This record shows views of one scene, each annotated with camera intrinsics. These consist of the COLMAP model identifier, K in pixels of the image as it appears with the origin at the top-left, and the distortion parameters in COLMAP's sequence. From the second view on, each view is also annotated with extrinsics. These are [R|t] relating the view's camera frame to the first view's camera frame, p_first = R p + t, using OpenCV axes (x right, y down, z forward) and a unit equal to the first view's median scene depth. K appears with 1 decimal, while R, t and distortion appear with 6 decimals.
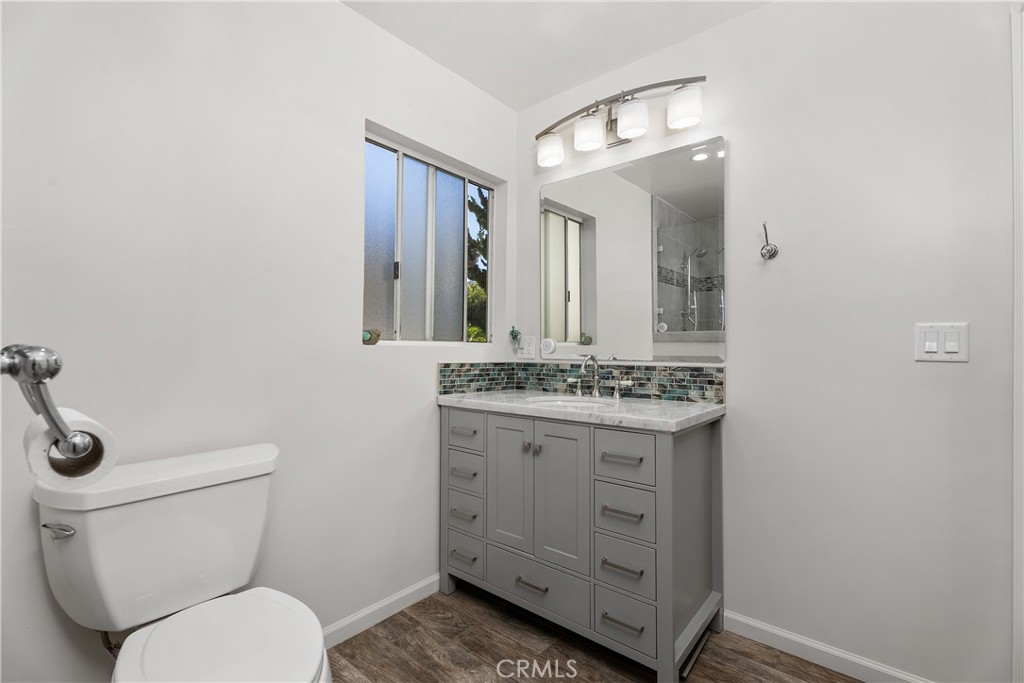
lens RADIAL K [[460.9, 0, 514.0], [0, 460.9, 339.5], [0, 0, 1]] dist [0.001199, -0.000130]
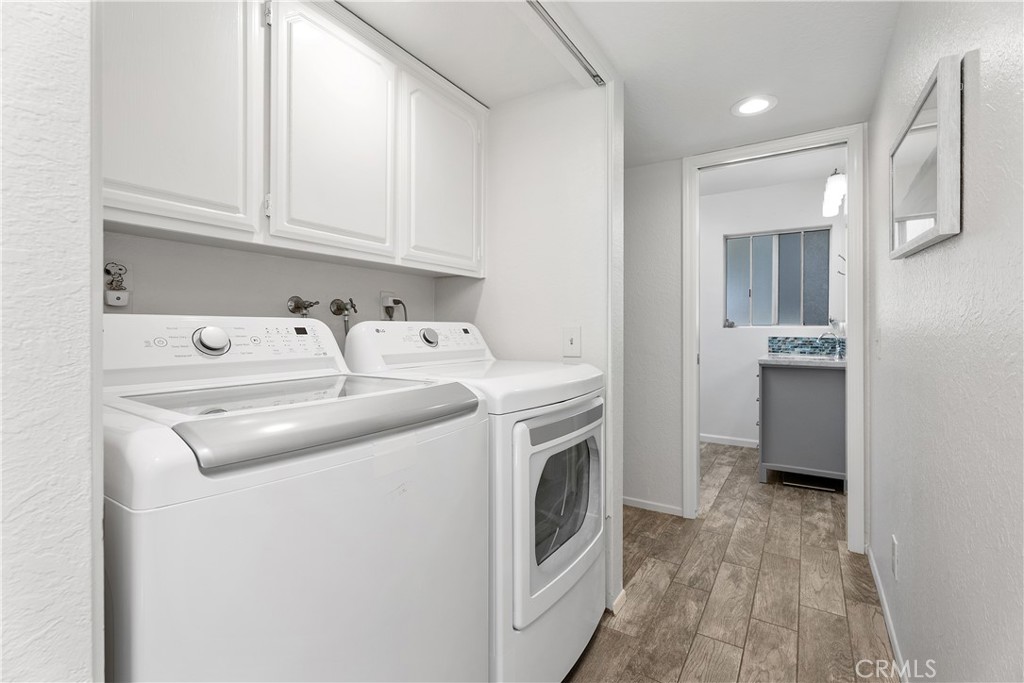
lens RADIAL K [[459.1, 0, 510.3], [0, 459.1, 346.8], [0, 0, 1]] dist [0.000754, 0.000248]
pose [[0.117322, 0.013127, -0.993007, 1.606698], [0.006088, 0.999884, 0.013938, 0.058913], [0.993075, -0.007681, 0.117229, -0.319145]]
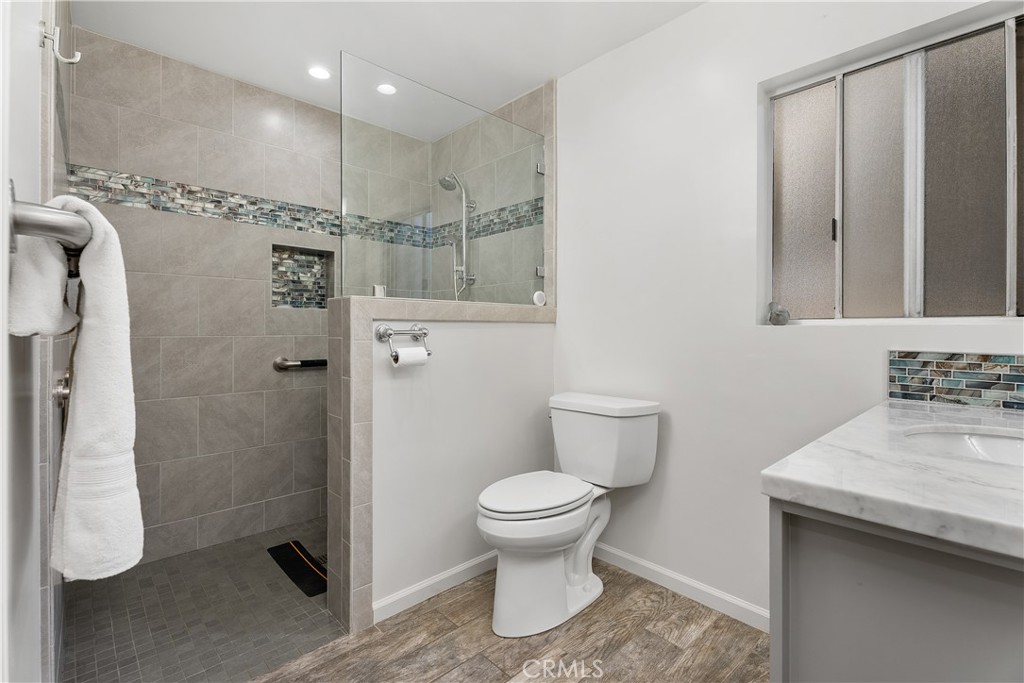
lens RADIAL K [[460.9, 0, 514.0], [0, 460.9, 339.5], [0, 0, 1]] dist [0.001199, -0.000130]
pose [[-0.126227, 0.000701, -0.992001, 0.556320], [0.005138, 0.999987, 0.000053, 0.031710], [0.991988, -0.005090, -0.126229, 0.523140]]
